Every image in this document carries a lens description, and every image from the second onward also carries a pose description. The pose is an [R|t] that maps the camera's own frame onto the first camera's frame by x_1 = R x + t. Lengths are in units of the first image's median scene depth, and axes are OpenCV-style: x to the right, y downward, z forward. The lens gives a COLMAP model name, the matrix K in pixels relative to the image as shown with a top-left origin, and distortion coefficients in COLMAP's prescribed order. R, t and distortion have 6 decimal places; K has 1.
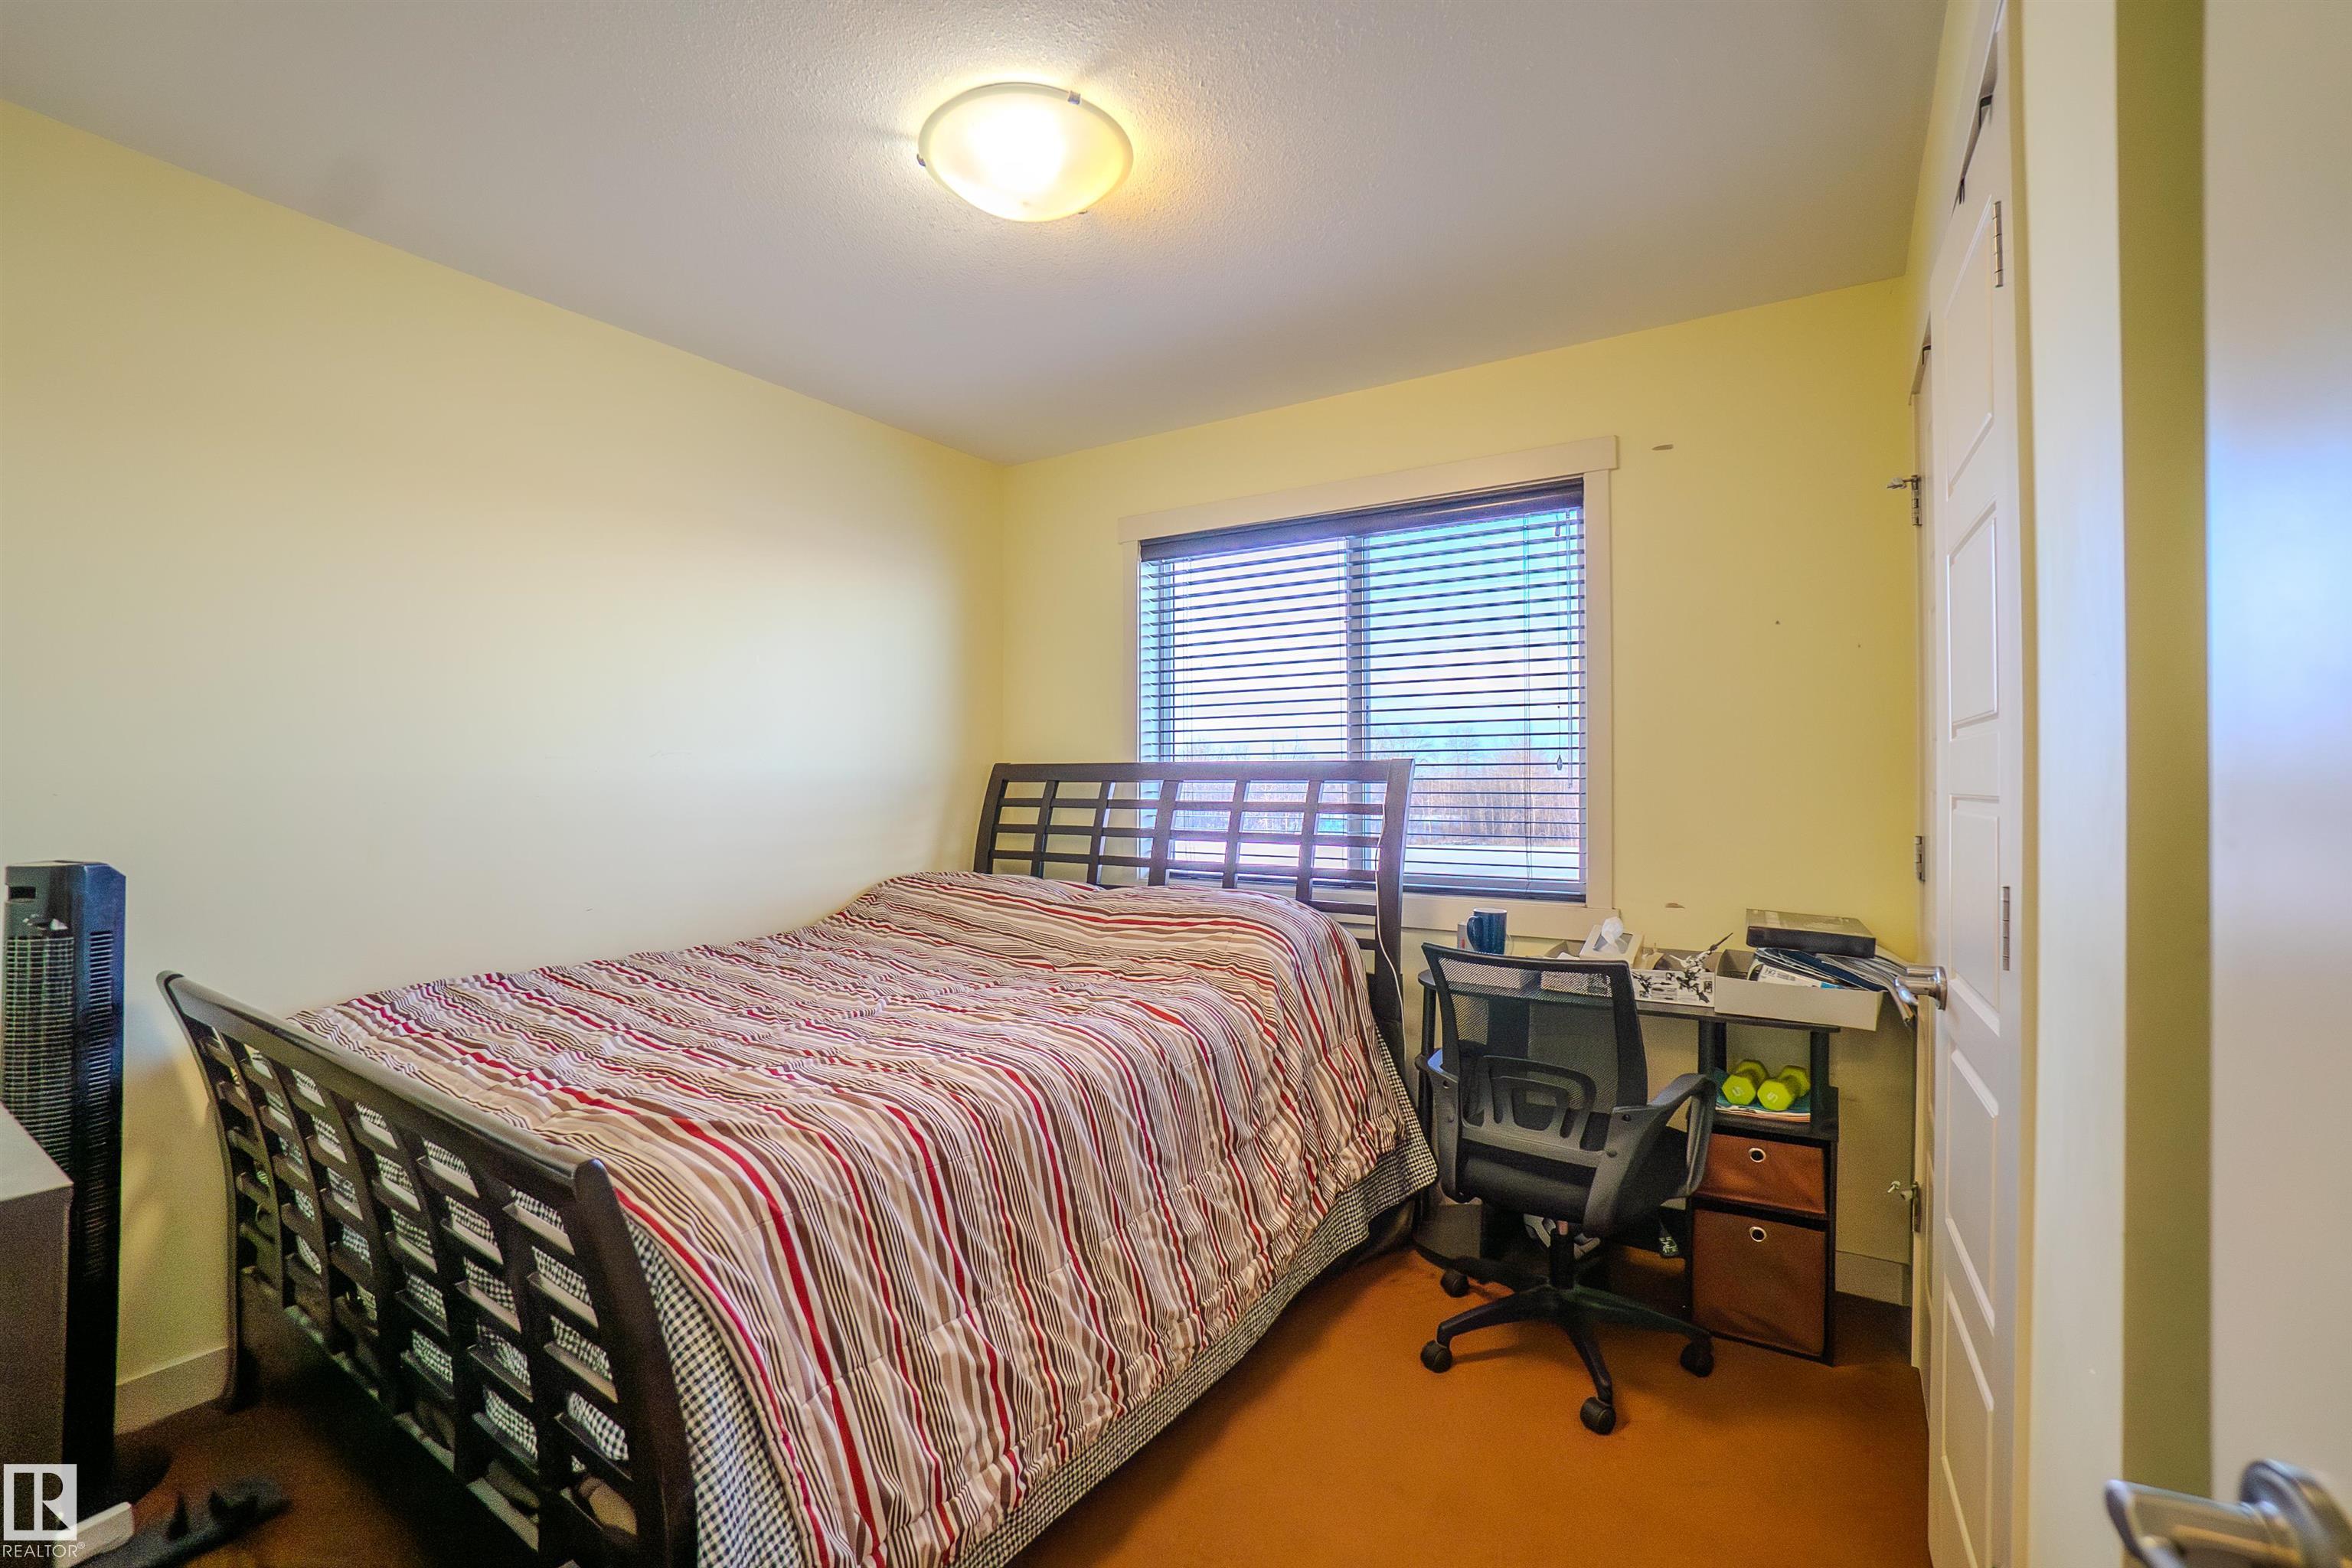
lens RADIAL K [[1032.1, 0, 1162.8], [0, 1032.1, 783.1], [0, 0, 1]] dist [-0.067215, 0.024364]
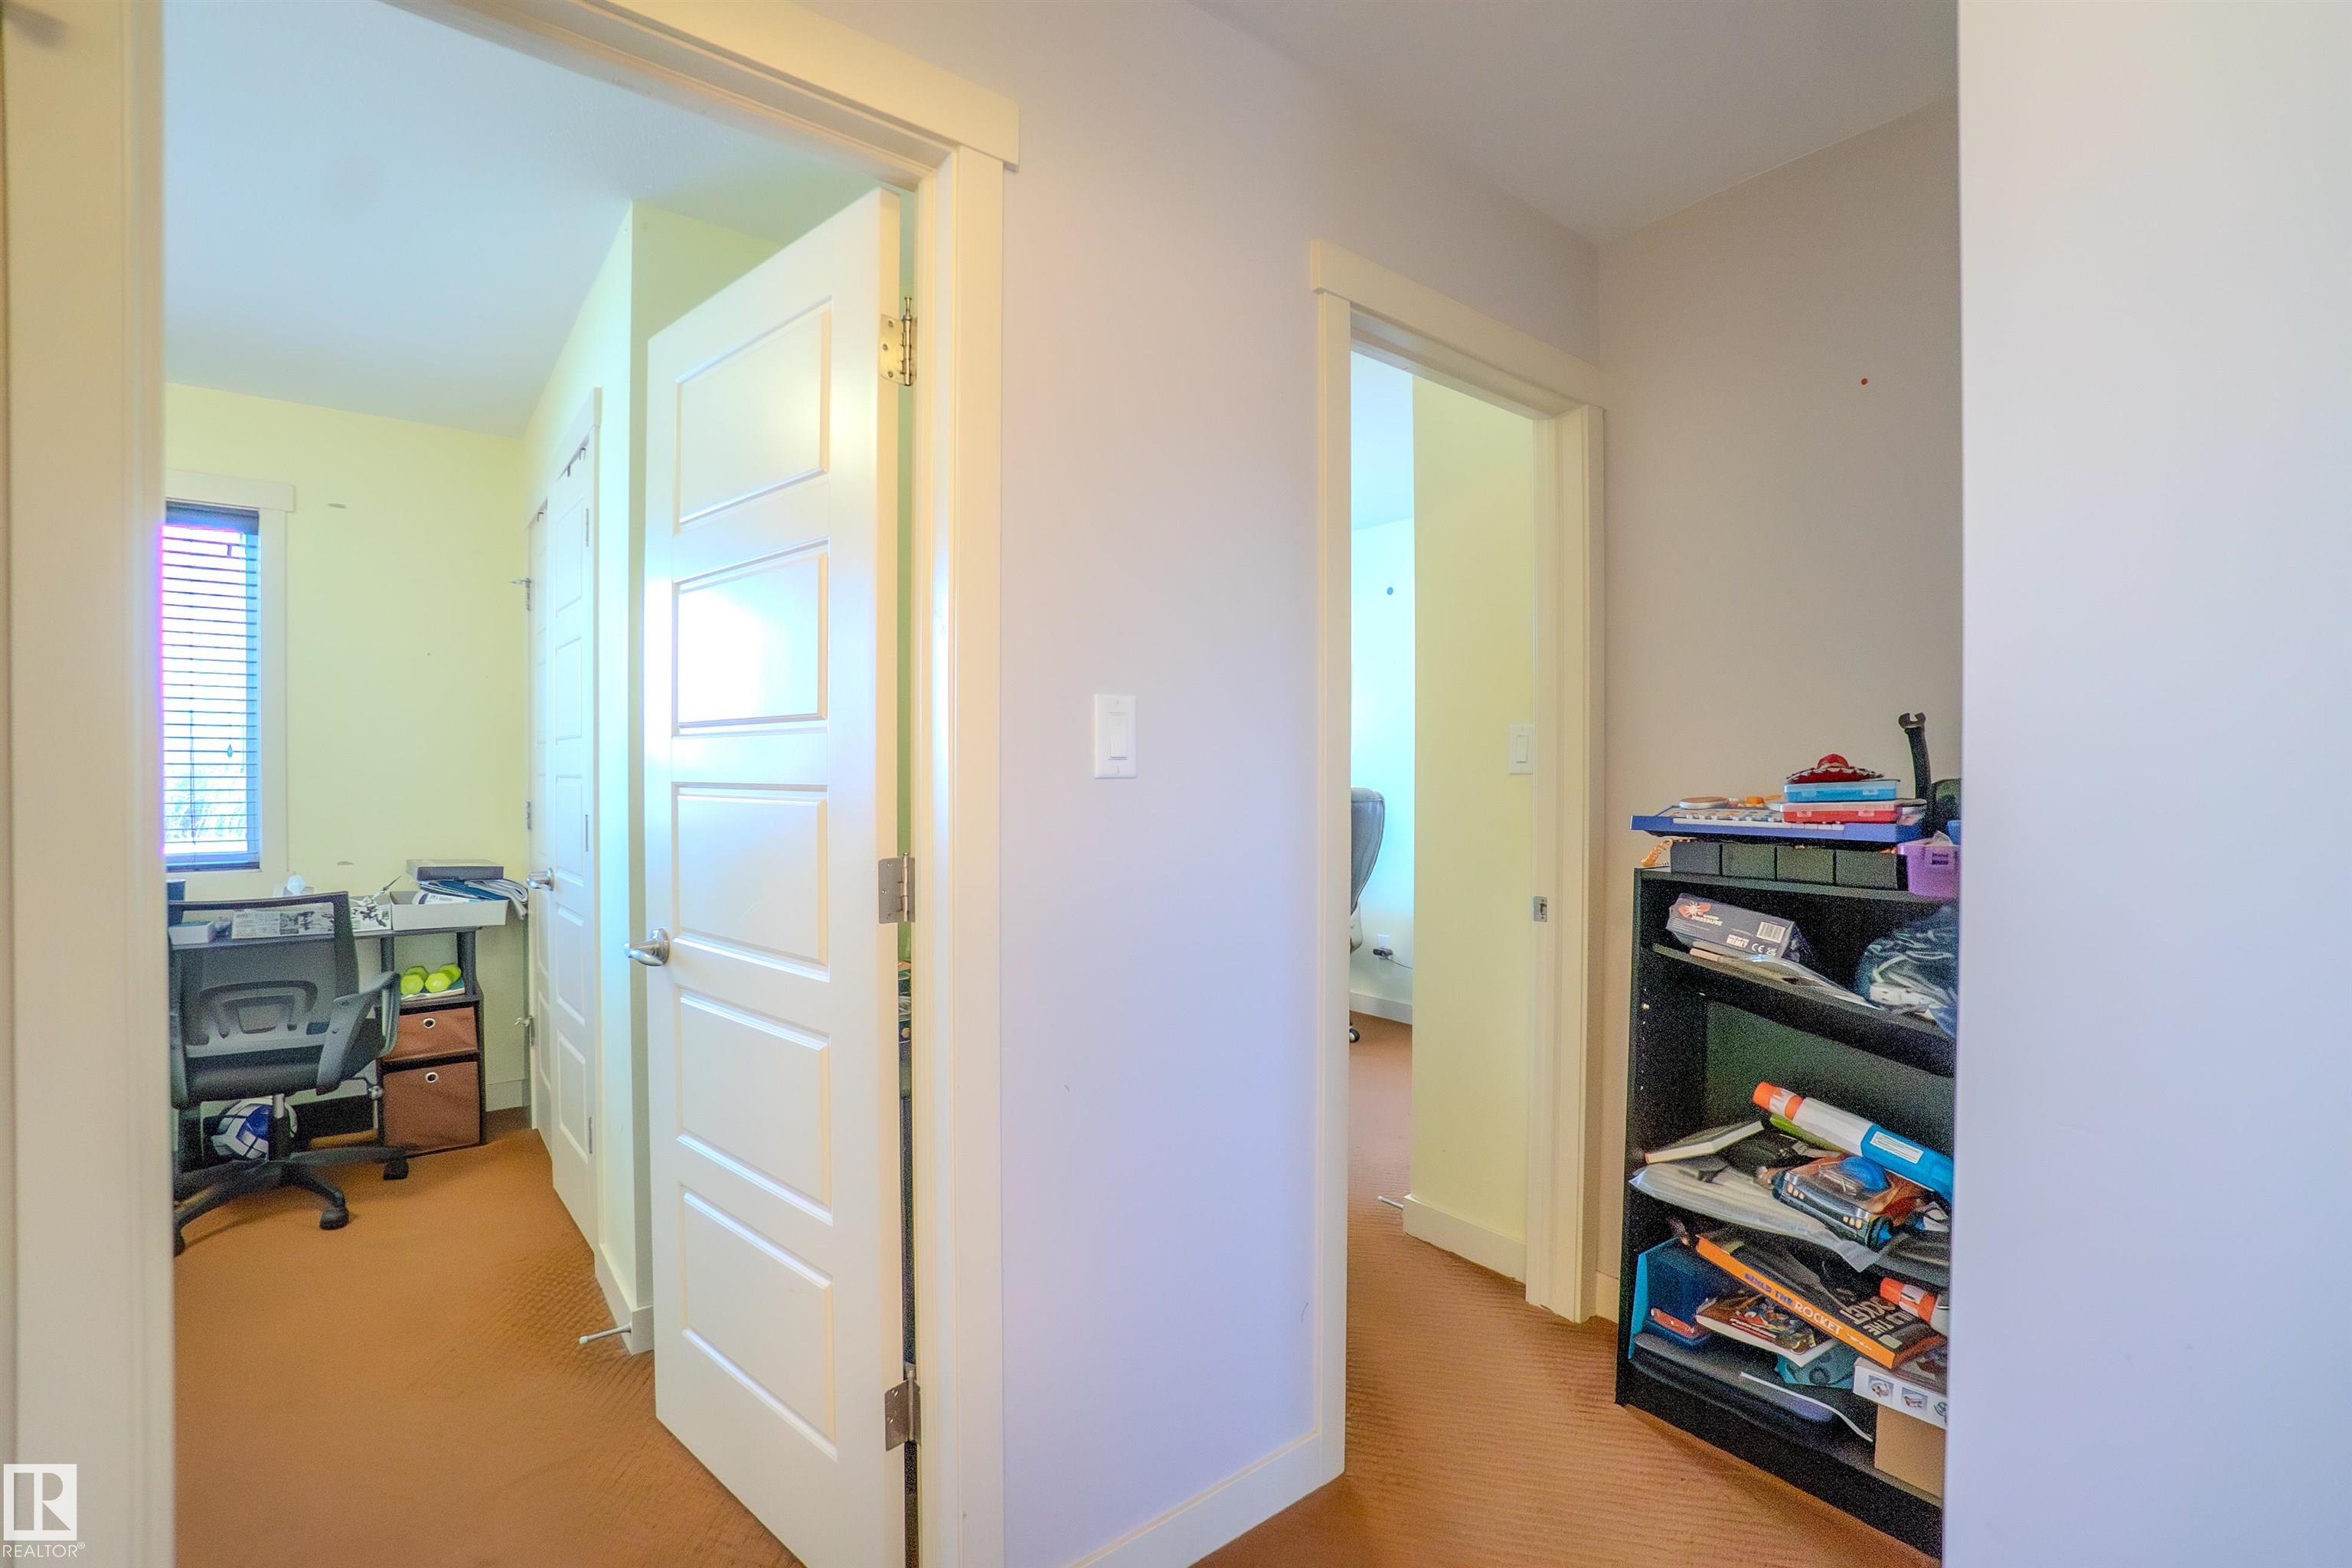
lens RADIAL K [[1032.1, 0, 1162.8], [0, 1032.1, 783.1], [0, 0, 1]] dist [-0.067215, 0.024364]
pose [[0.315999, -0.008945, 0.948717, -0.459168], [-0.003112, 0.999940, 0.010464, 0.002932], [-0.948754, -0.006259, 0.315952, -0.481930]]
